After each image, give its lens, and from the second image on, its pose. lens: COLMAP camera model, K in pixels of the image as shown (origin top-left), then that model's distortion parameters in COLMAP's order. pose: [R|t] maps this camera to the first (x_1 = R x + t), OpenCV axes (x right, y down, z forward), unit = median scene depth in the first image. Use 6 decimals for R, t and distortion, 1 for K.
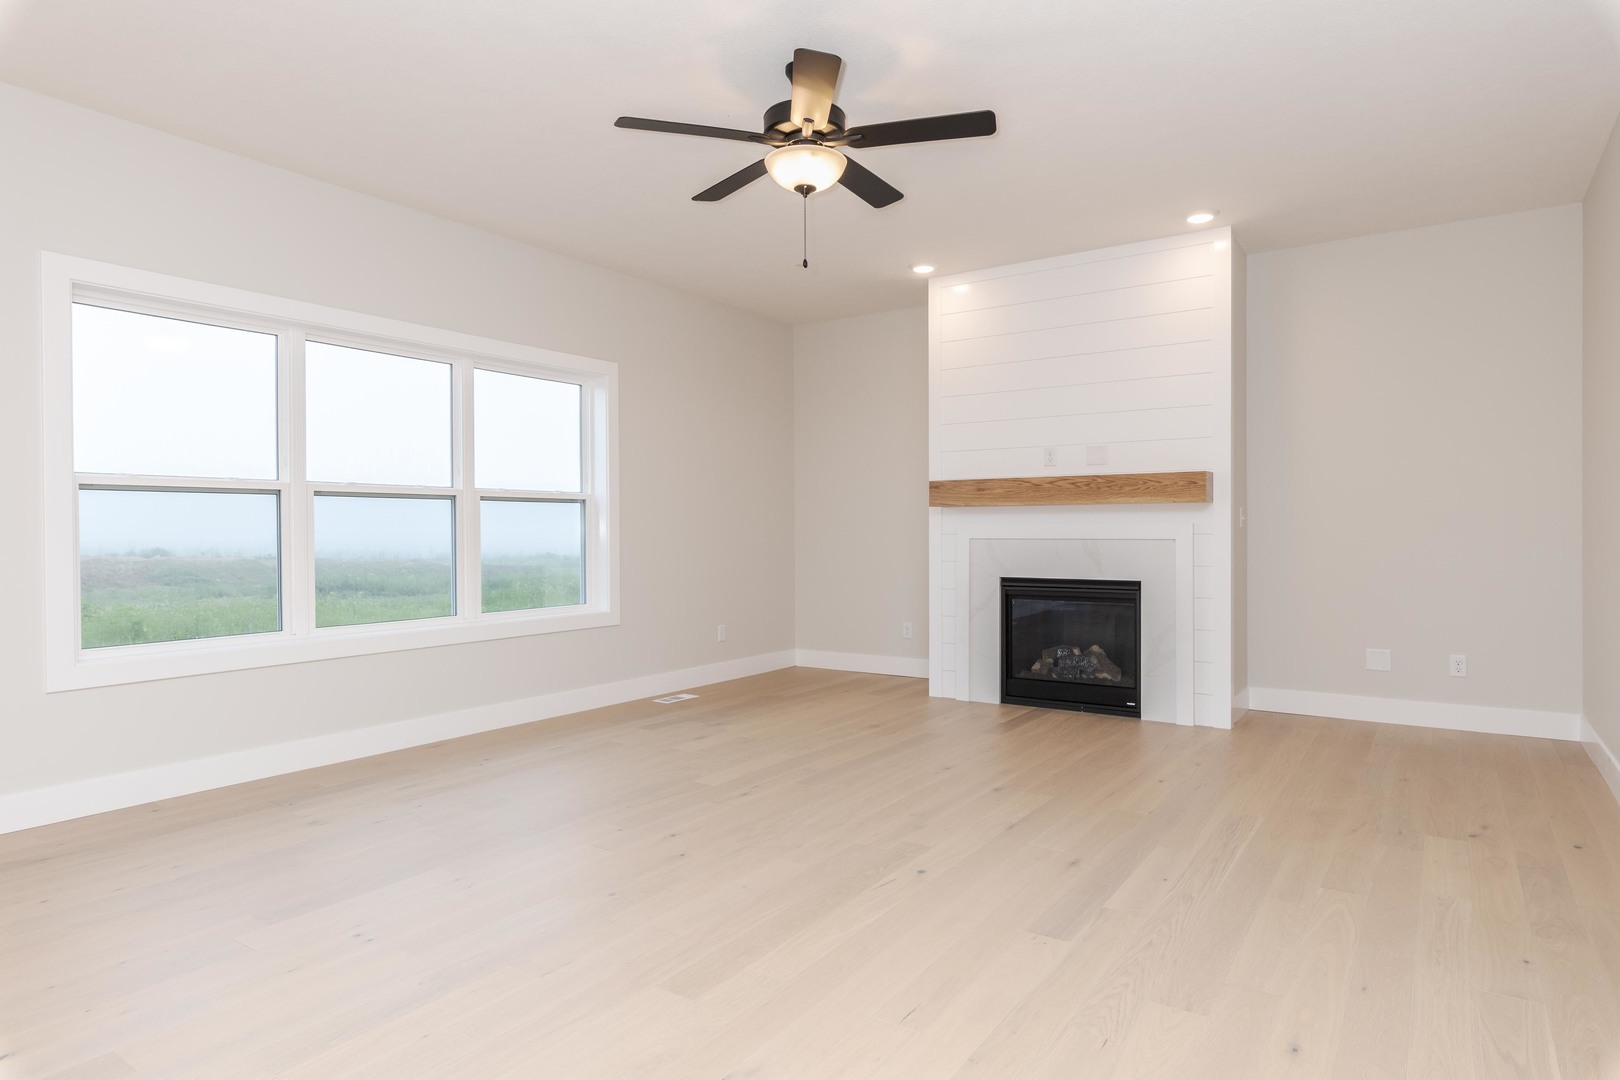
lens RADIAL K [[930.3, 0, 851.8], [0, 930.3, 540.1], [0, 0, 1]] dist [-0.004021, -0.000288]
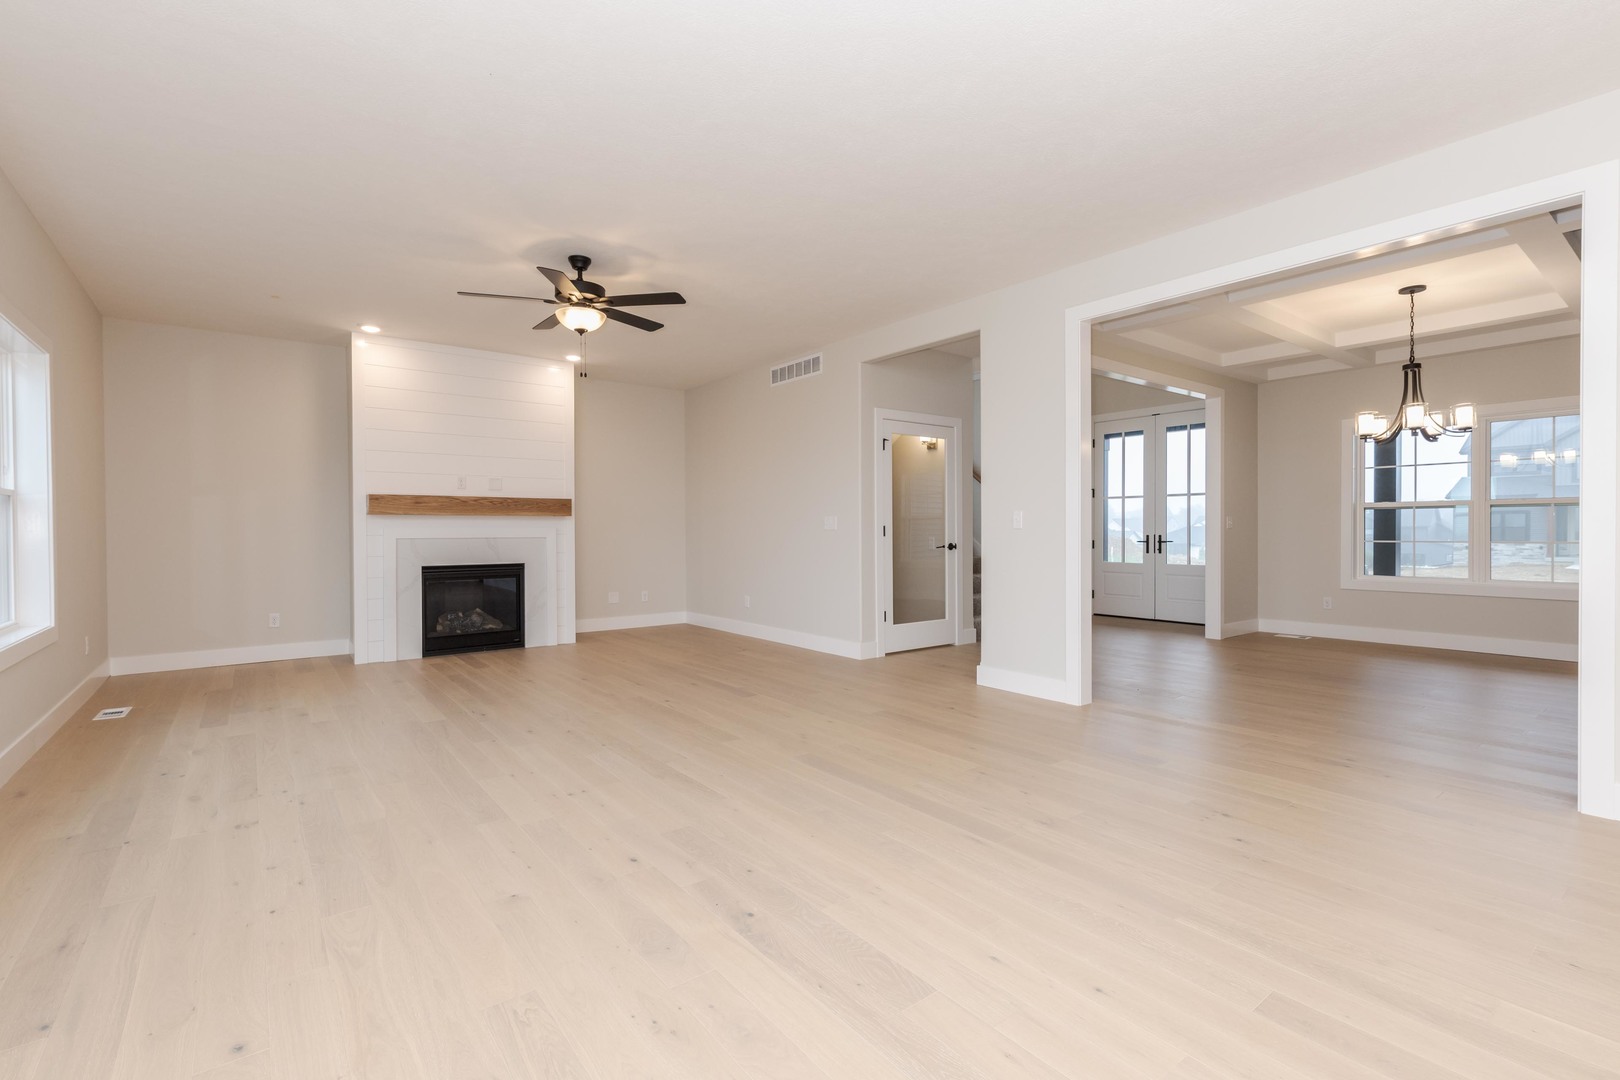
lens RADIAL K [[713.0, 0, 819.0], [0, 713.0, 533.1], [0, 0, 1]] dist [-0.000148, 0.000374]
pose [[0.323131, -0.003910, 0.946346, -0.682676], [0.013897, 0.999903, -0.000614, -0.000680], [-0.946252, 0.013350, 0.323154, 0.099643]]
